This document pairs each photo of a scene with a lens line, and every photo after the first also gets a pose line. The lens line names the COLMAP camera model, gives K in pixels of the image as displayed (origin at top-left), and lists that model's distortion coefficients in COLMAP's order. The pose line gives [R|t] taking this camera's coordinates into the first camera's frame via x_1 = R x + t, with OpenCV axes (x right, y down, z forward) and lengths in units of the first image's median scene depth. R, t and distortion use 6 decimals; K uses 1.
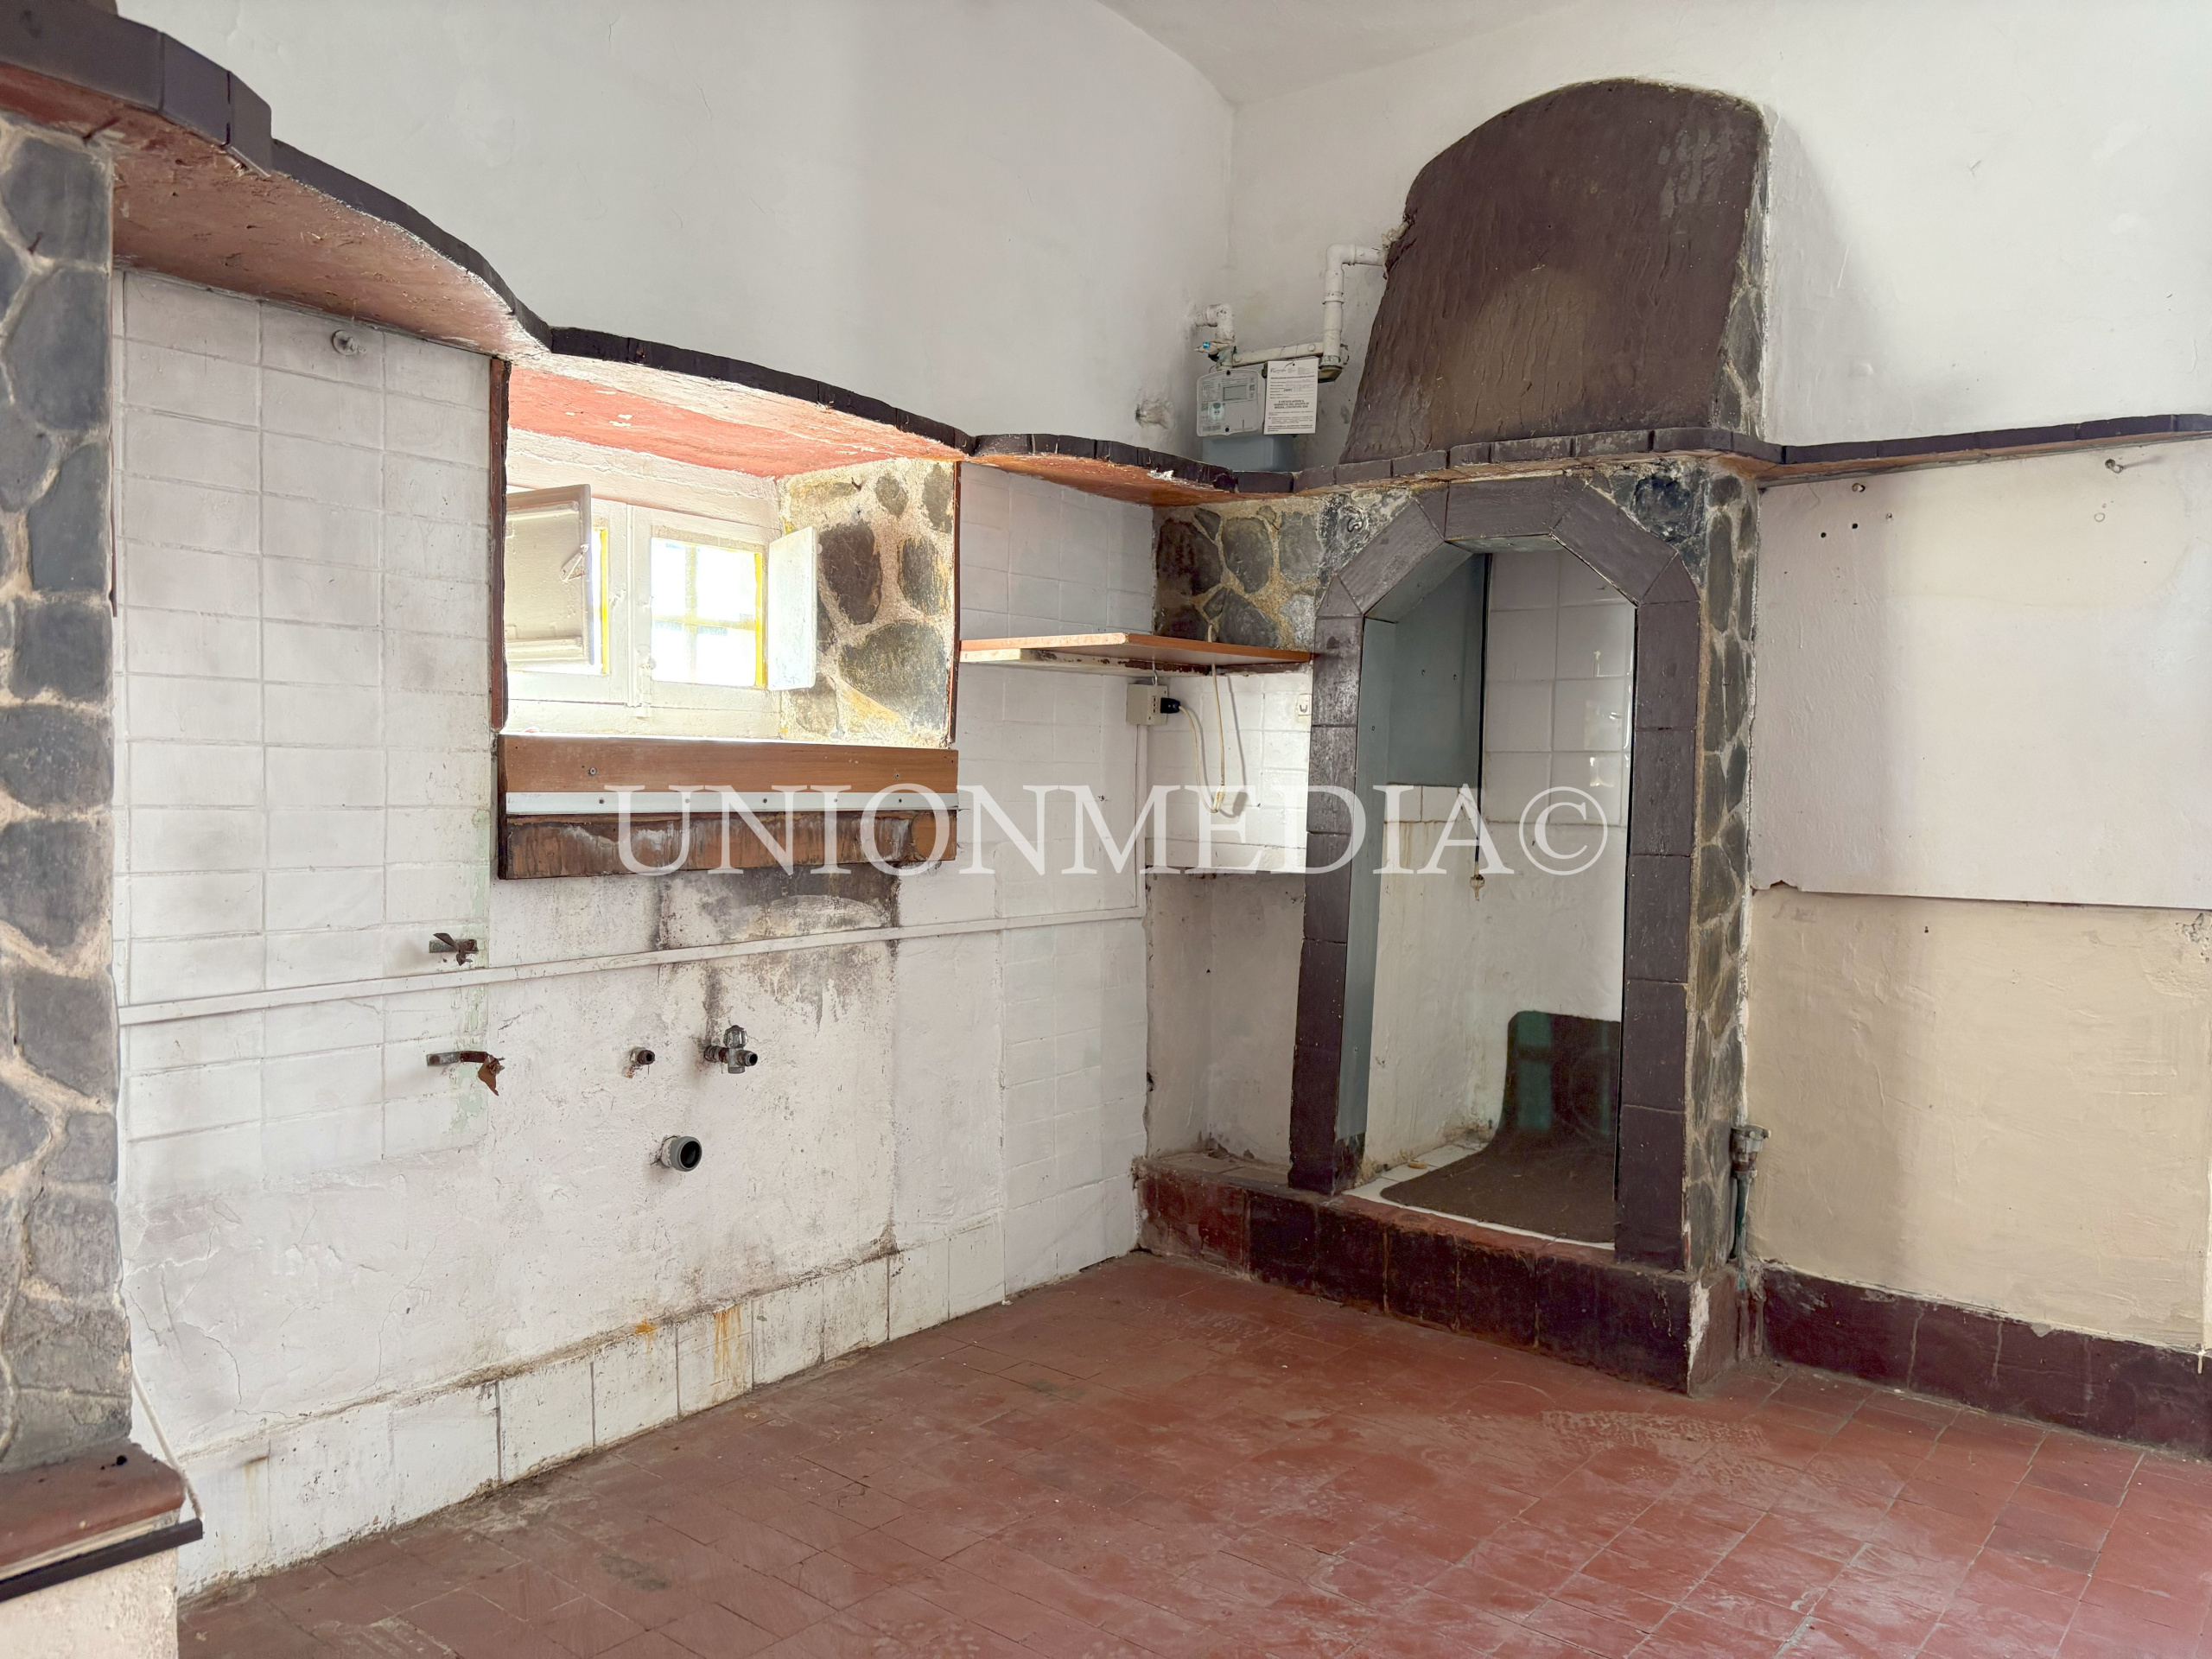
lens RADIAL K [[1681.2, 0, 1106.0], [0, 1681.2, 829.5], [0, 0, 1]] dist [0.009291, -0.000009]
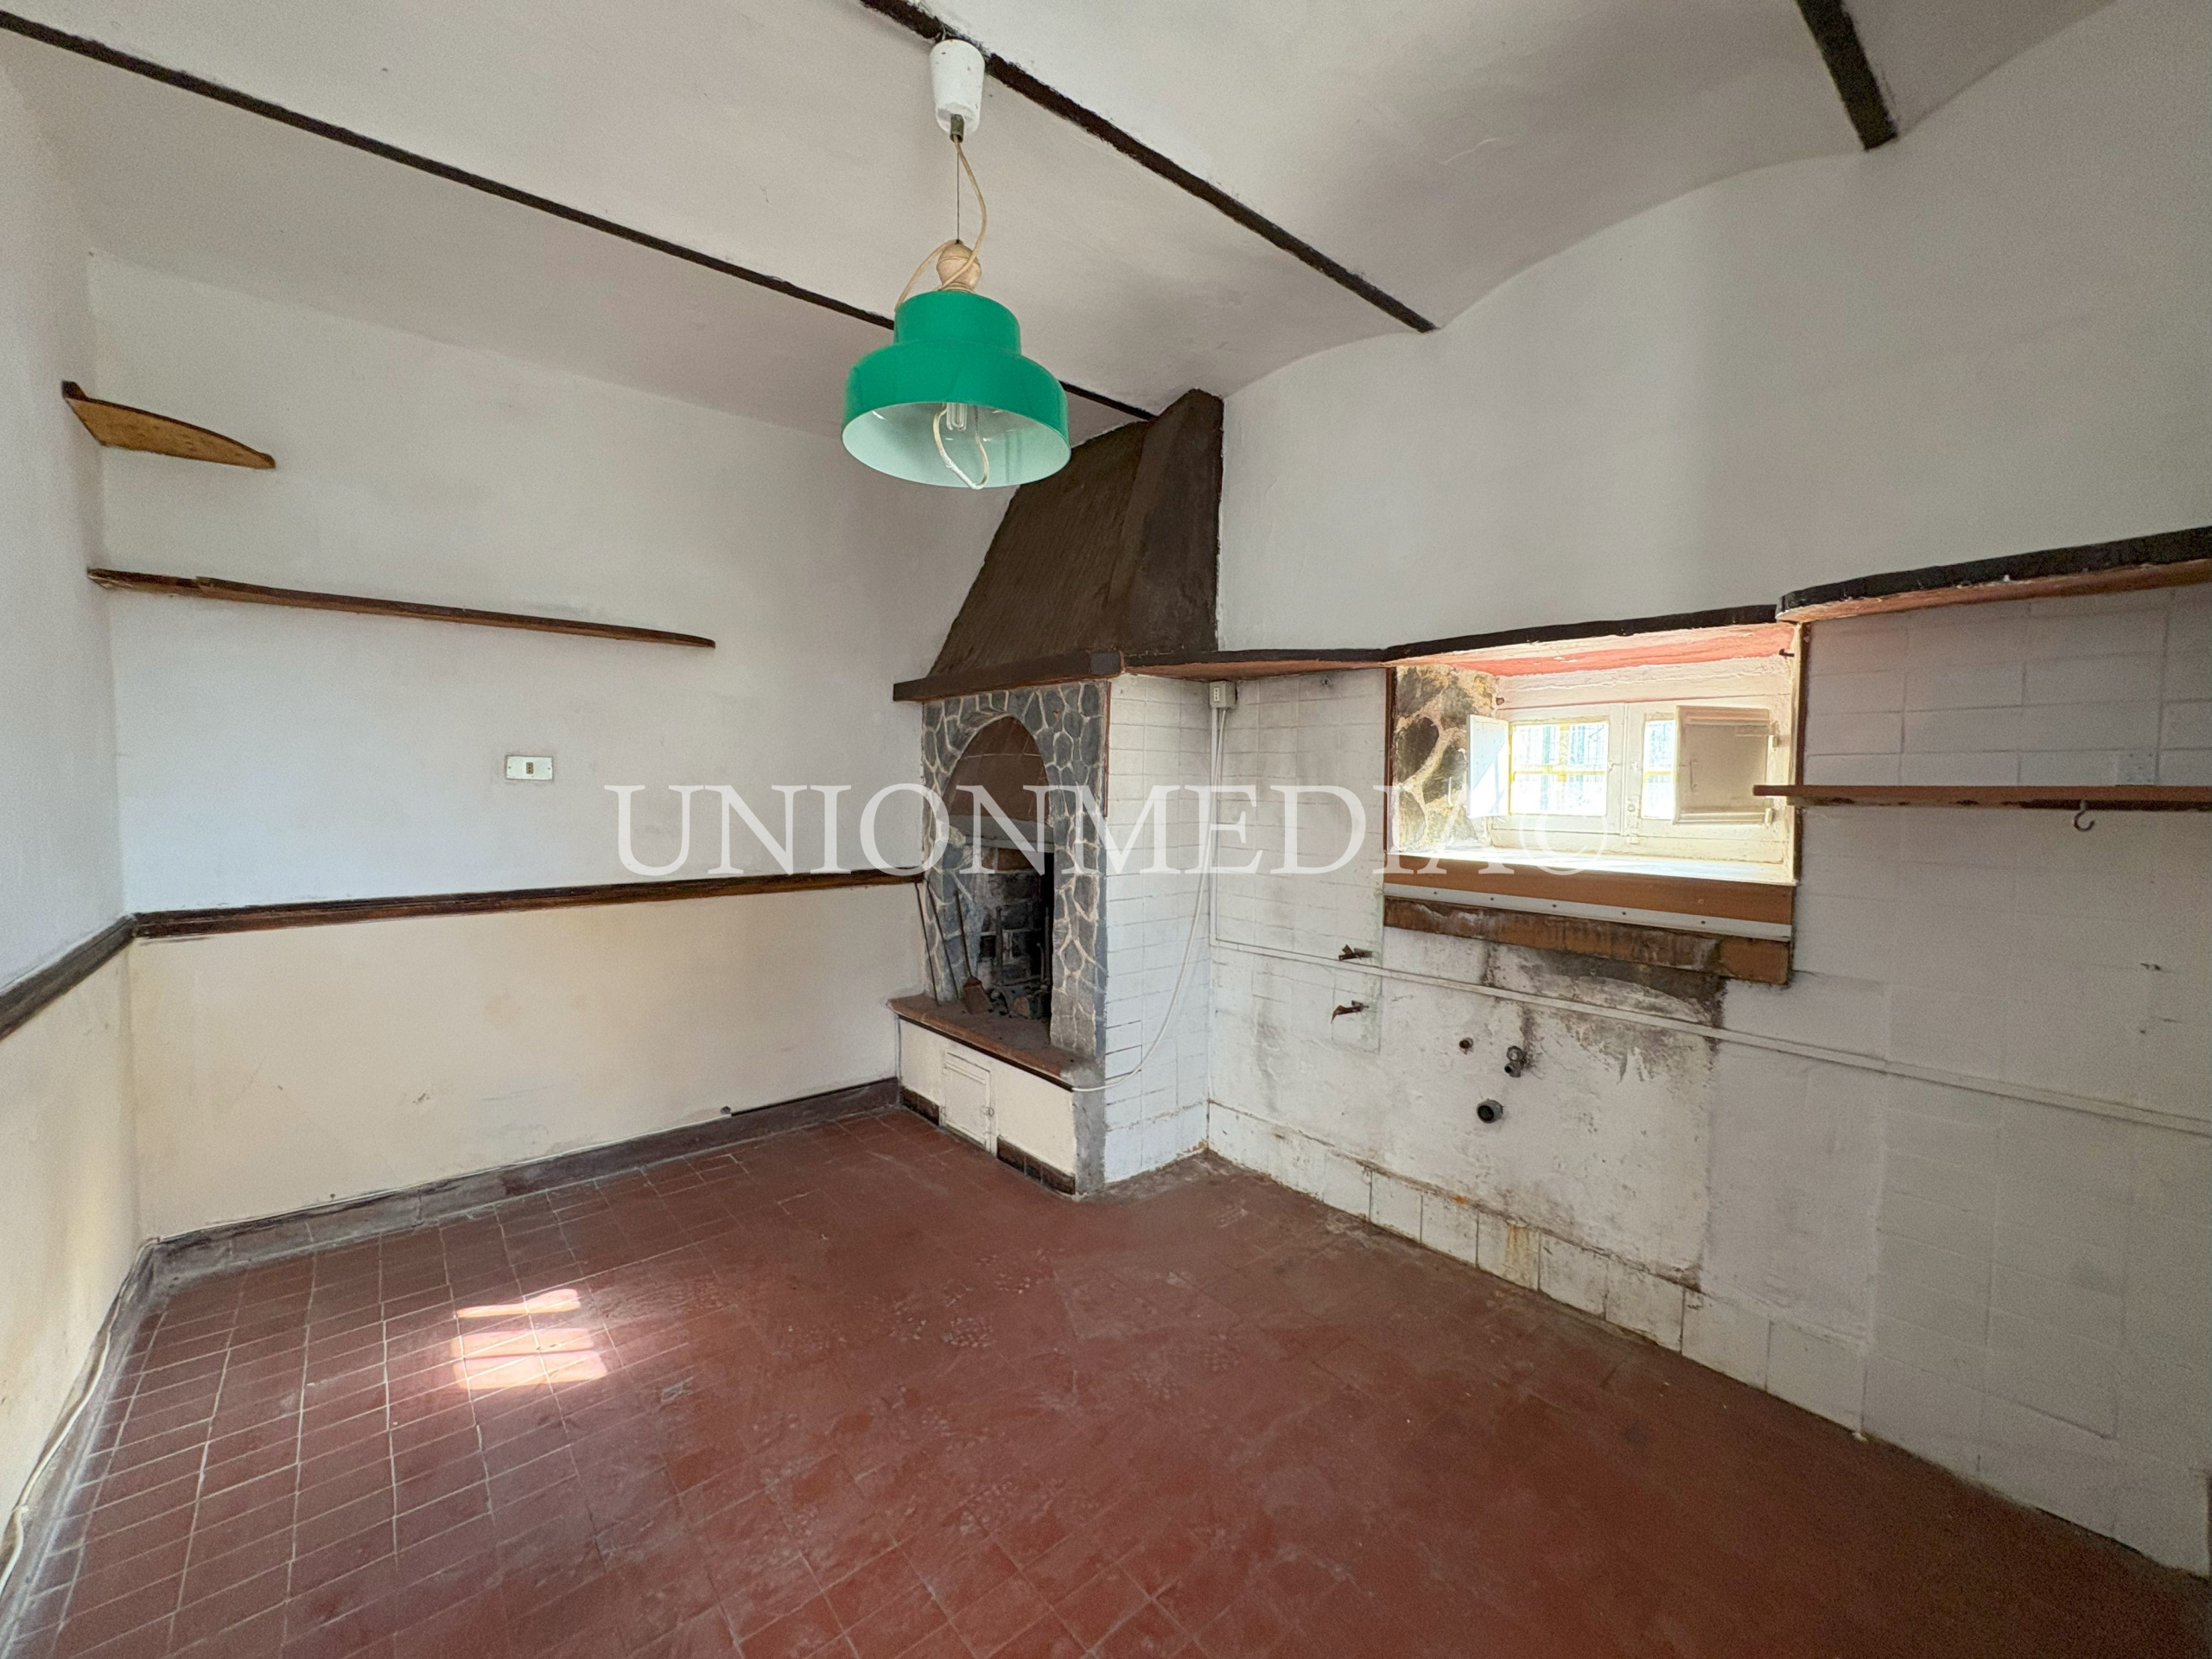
lens RADIAL K [[877.5, 0, 1108.7], [0, 877.5, 825.7], [0, 0, 1]] dist [0.001077, -0.000141]
pose [[-0.191468, 0.034381, -0.980897, 0.644950], [-0.044555, 0.998052, 0.043679, -0.106882], [0.980487, 0.052067, -0.189563, 0.773136]]
